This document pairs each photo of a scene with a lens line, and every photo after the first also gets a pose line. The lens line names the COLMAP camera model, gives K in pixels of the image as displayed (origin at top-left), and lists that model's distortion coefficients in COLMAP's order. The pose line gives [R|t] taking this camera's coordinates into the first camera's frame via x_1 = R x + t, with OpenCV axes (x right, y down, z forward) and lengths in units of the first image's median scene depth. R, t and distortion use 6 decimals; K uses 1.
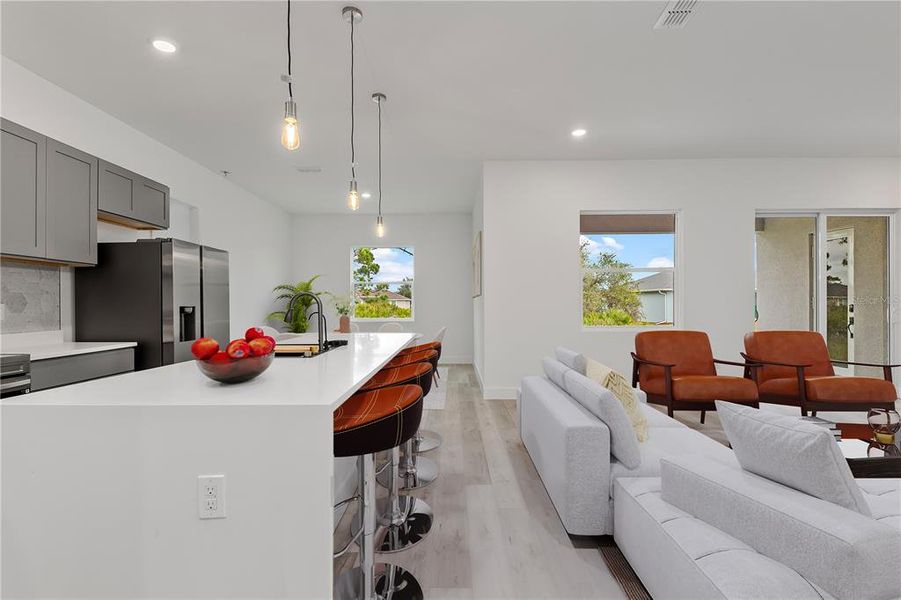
lens RADIAL K [[427.5, 0, 452.9], [0, 427.5, 304.3], [0, 0, 1]] dist [-0.003224, -0.003547]
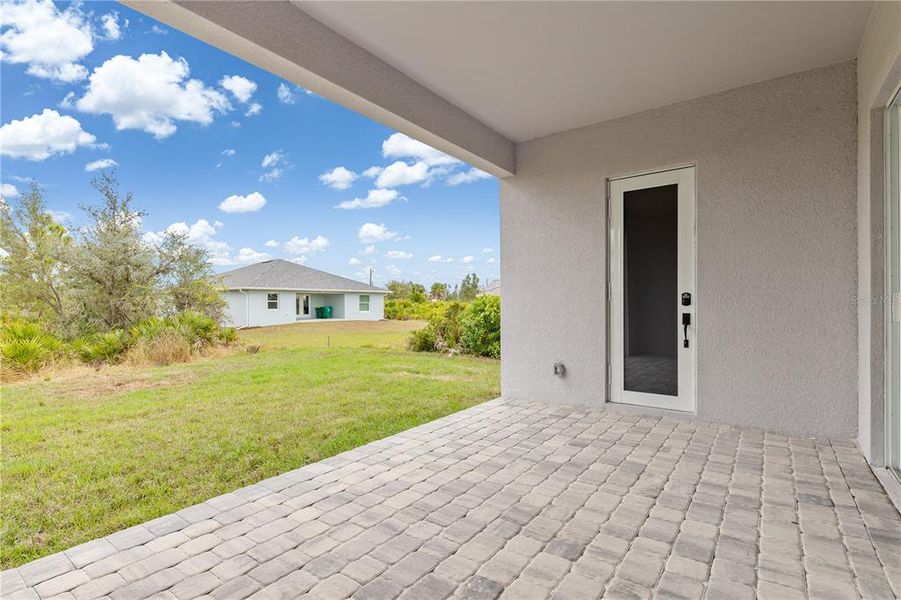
lens RADIAL K [[427.5, 0, 450.6], [0, 427.5, 304.7], [0, 0, 1]] dist [-0.003224, -0.003547]
pose [[0.588139, -0.001632, 0.808758, 0.059100], [0.005975, 0.999979, -0.002327, 0.004214], [-0.808738, 0.006201, 0.588137, 0.227831]]
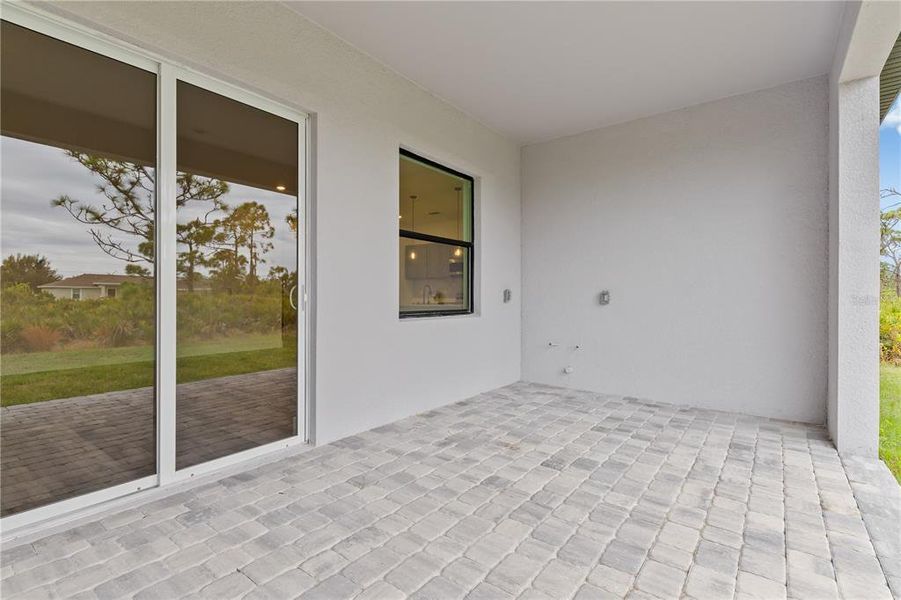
lens RADIAL K [[427.5, 0, 448.8], [0, 427.5, 297.0], [0, 0, 1]] dist [-0.003224, -0.003547]
pose [[-0.595150, 0.004195, -0.803603, 0.211092], [-0.000181, 0.999986, 0.005354, 0.004476], [0.803614, 0.003331, -0.595141, 0.302421]]
